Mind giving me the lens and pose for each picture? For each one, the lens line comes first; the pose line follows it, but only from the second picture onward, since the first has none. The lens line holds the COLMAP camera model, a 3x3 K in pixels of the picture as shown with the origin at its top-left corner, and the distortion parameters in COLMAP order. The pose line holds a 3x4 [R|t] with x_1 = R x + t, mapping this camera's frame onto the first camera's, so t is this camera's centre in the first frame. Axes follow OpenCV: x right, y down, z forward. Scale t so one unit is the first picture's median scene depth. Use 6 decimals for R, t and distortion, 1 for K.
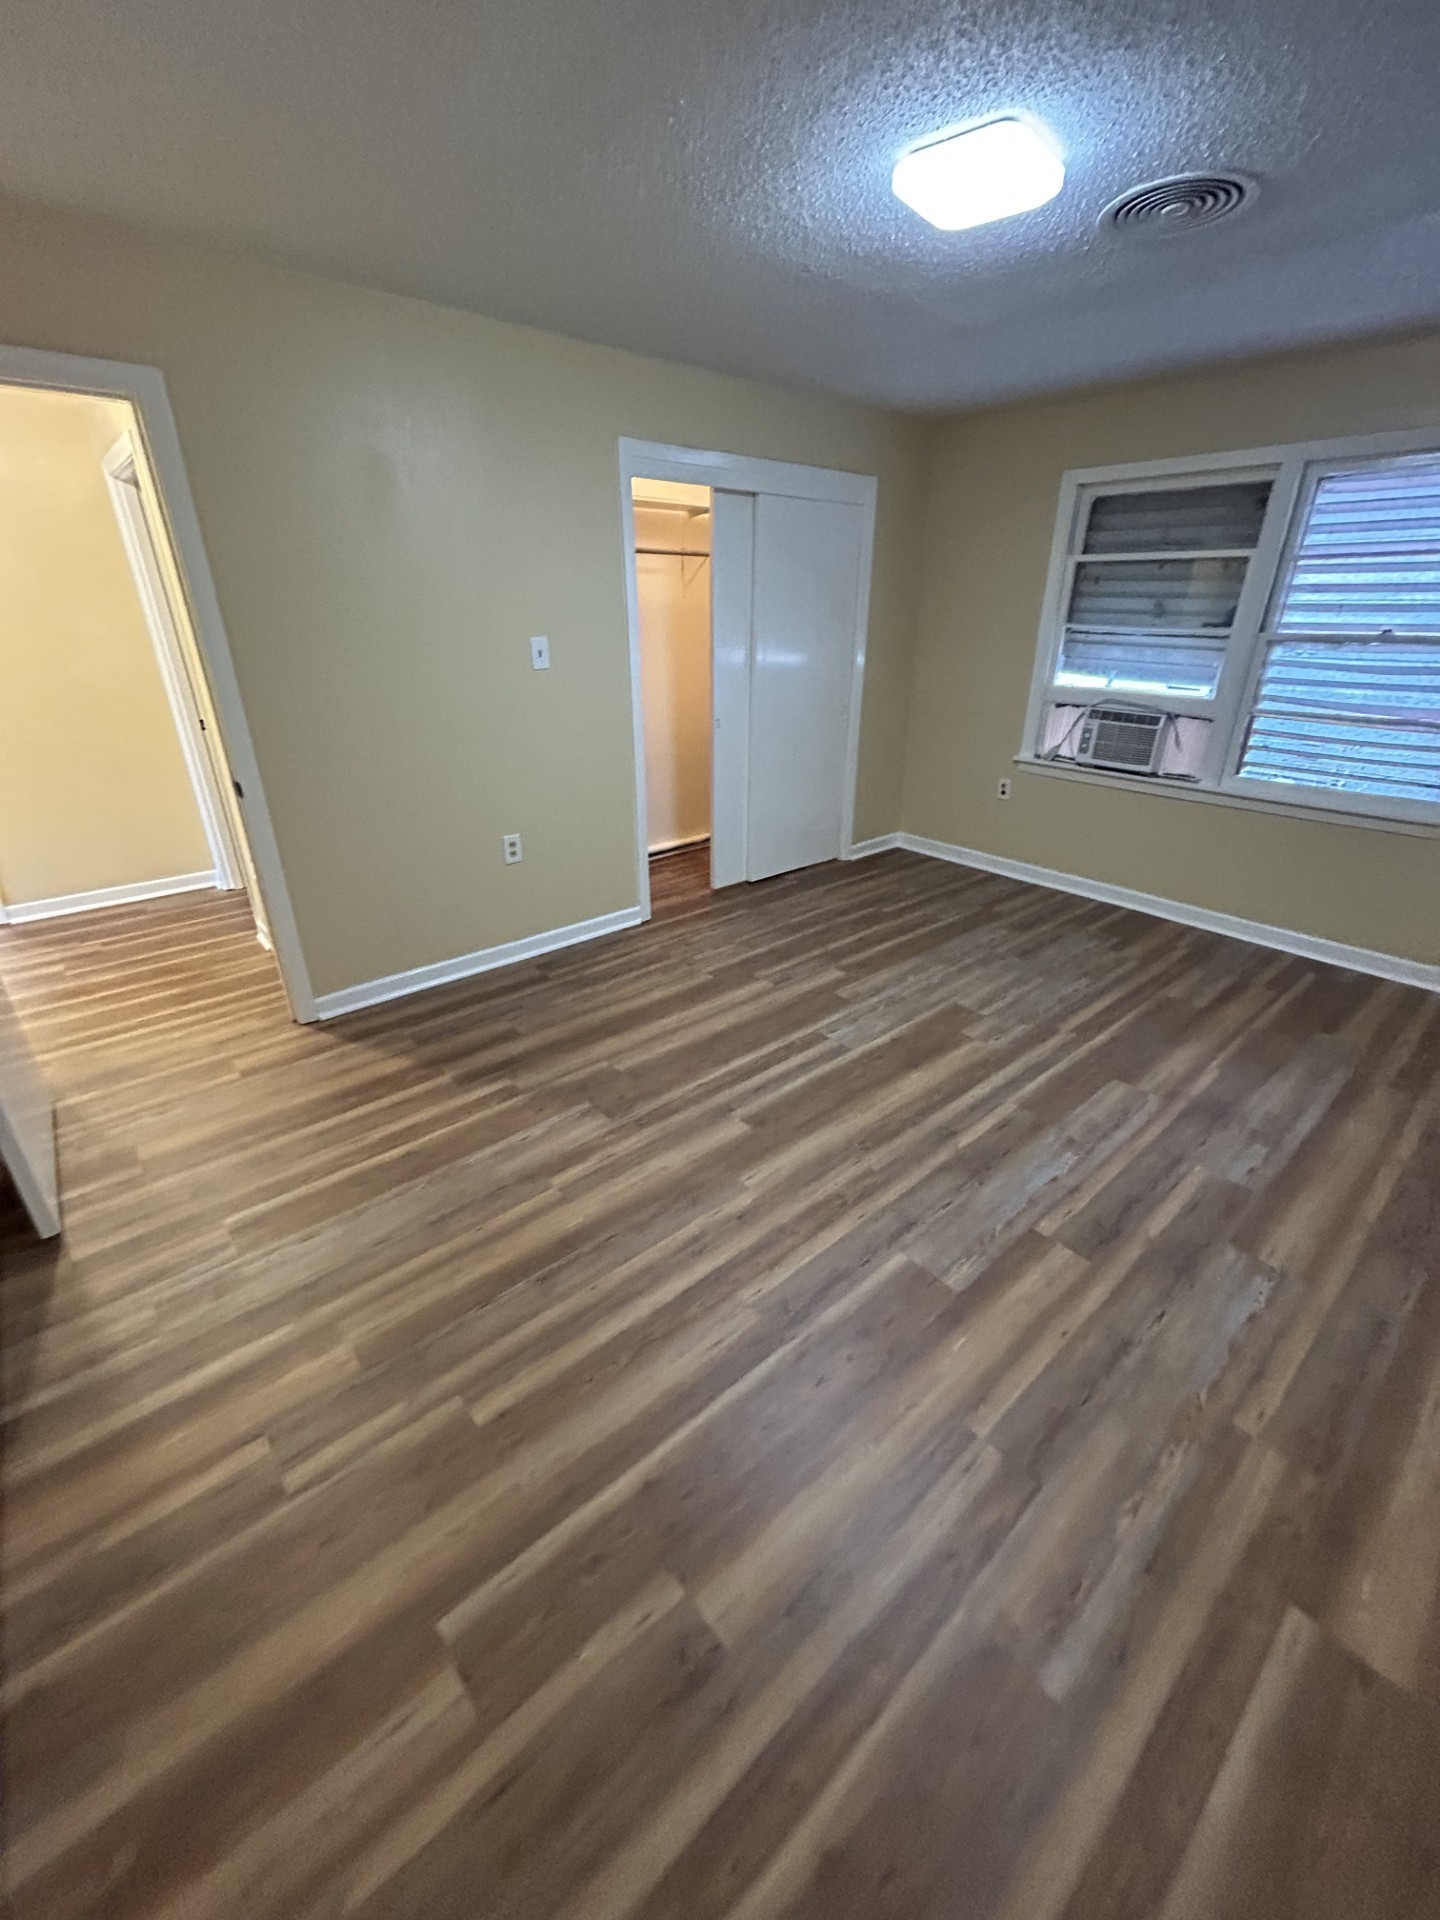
lens RADIAL K [[785.9, 0, 720.0], [0, 785.9, 960.0], [0, 0, 1]] dist [0.007685, 0.000220]
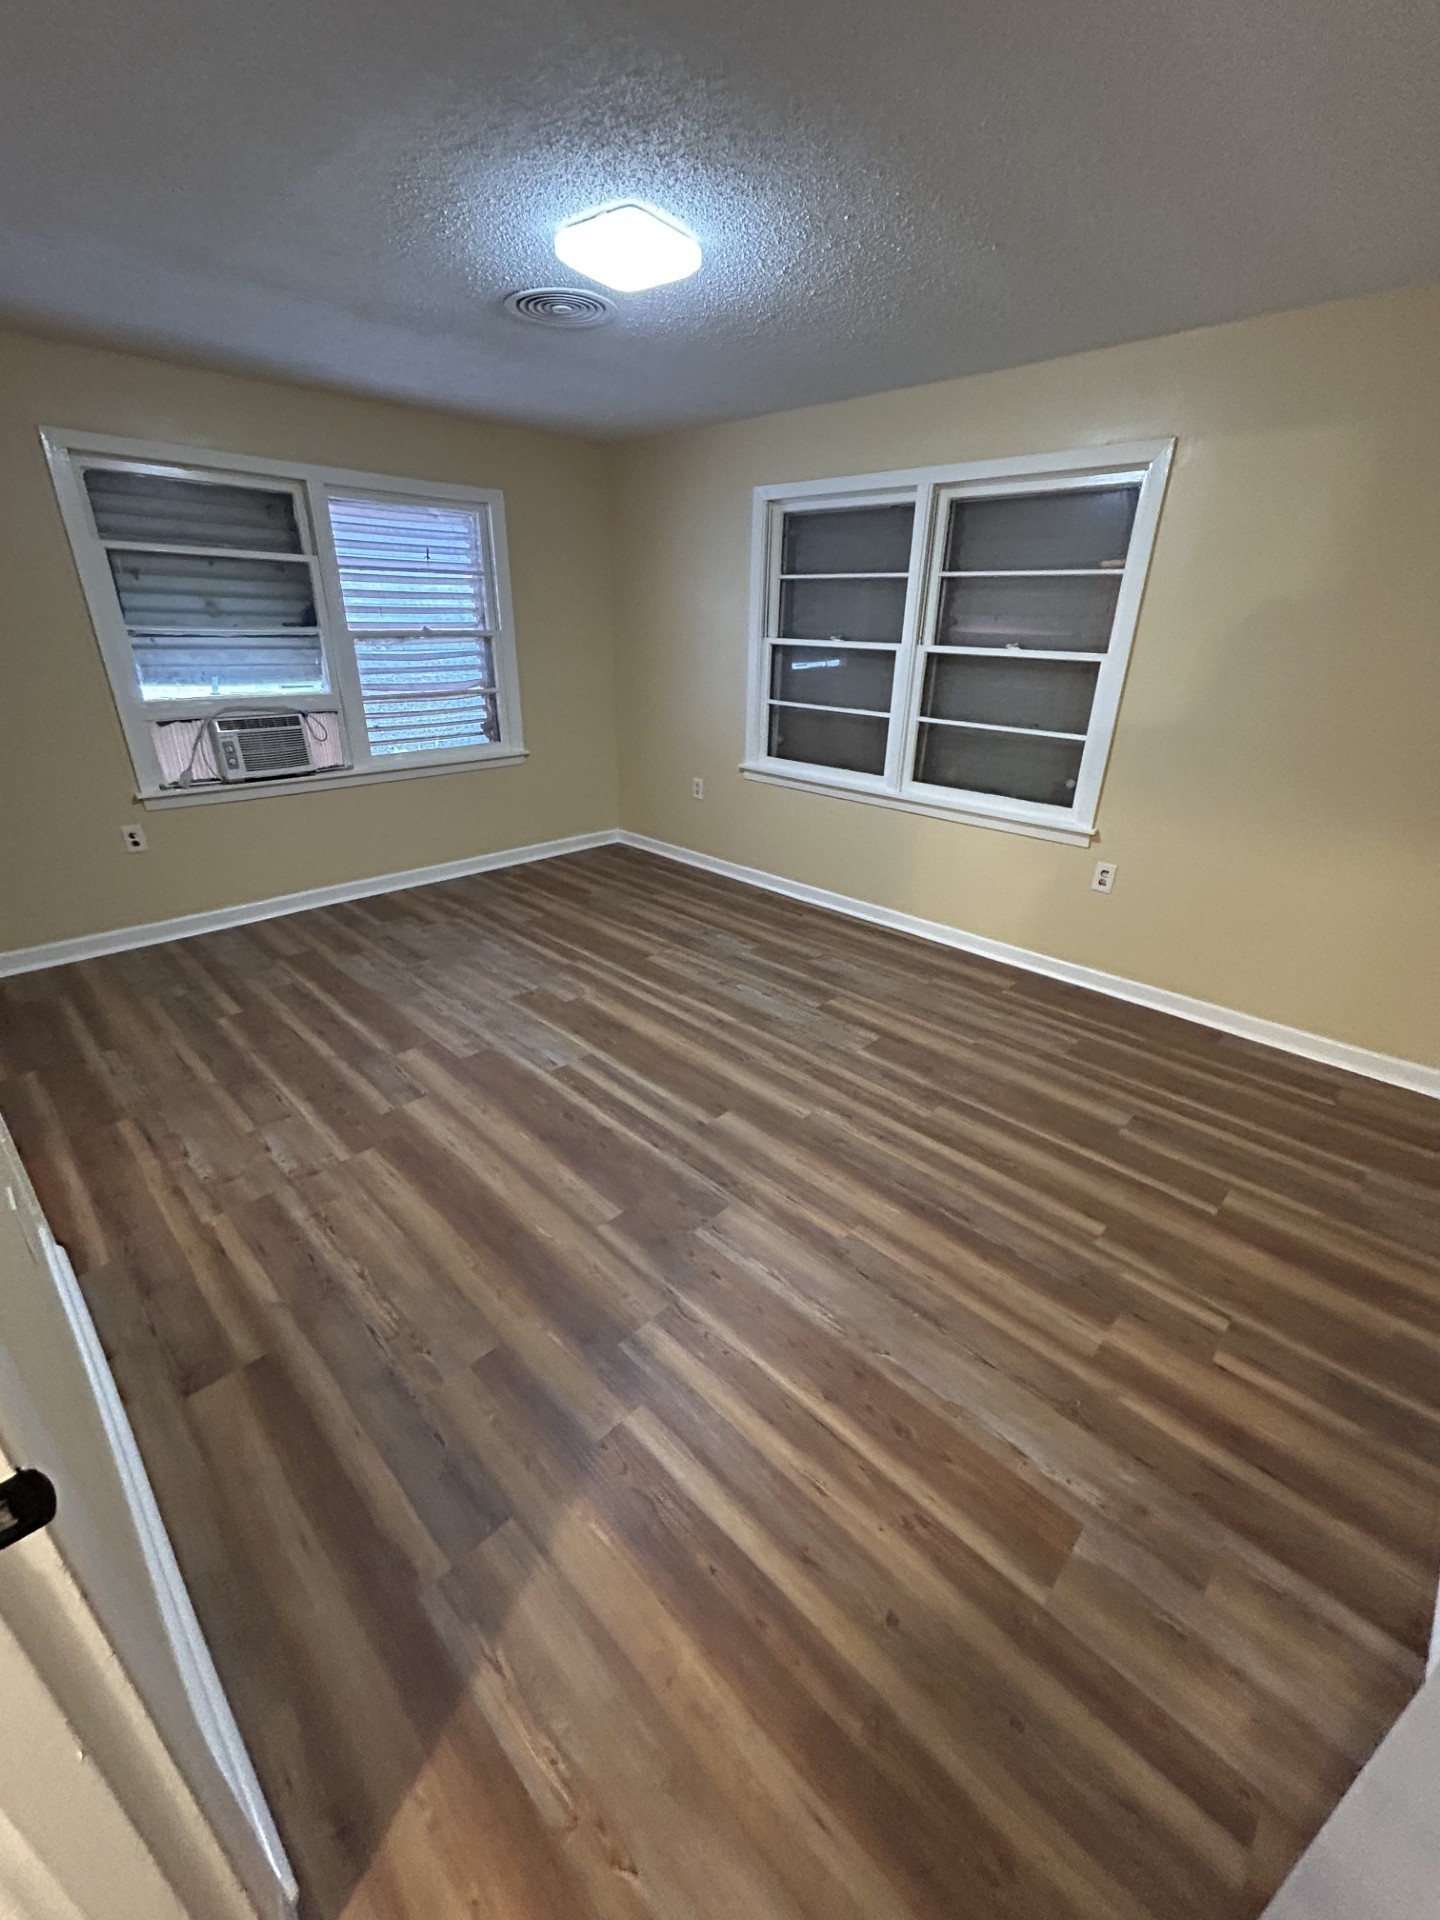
lens RADIAL K [[785.9, 0, 720.0], [0, 785.9, 960.0], [0, 0, 1]] dist [0.007685, 0.000220]
pose [[-0.078349, -0.407310, 0.909923, -0.621964], [0.397164, 0.824417, 0.403233, -0.284781], [-0.914397, 0.392982, 0.097177, 0.620152]]
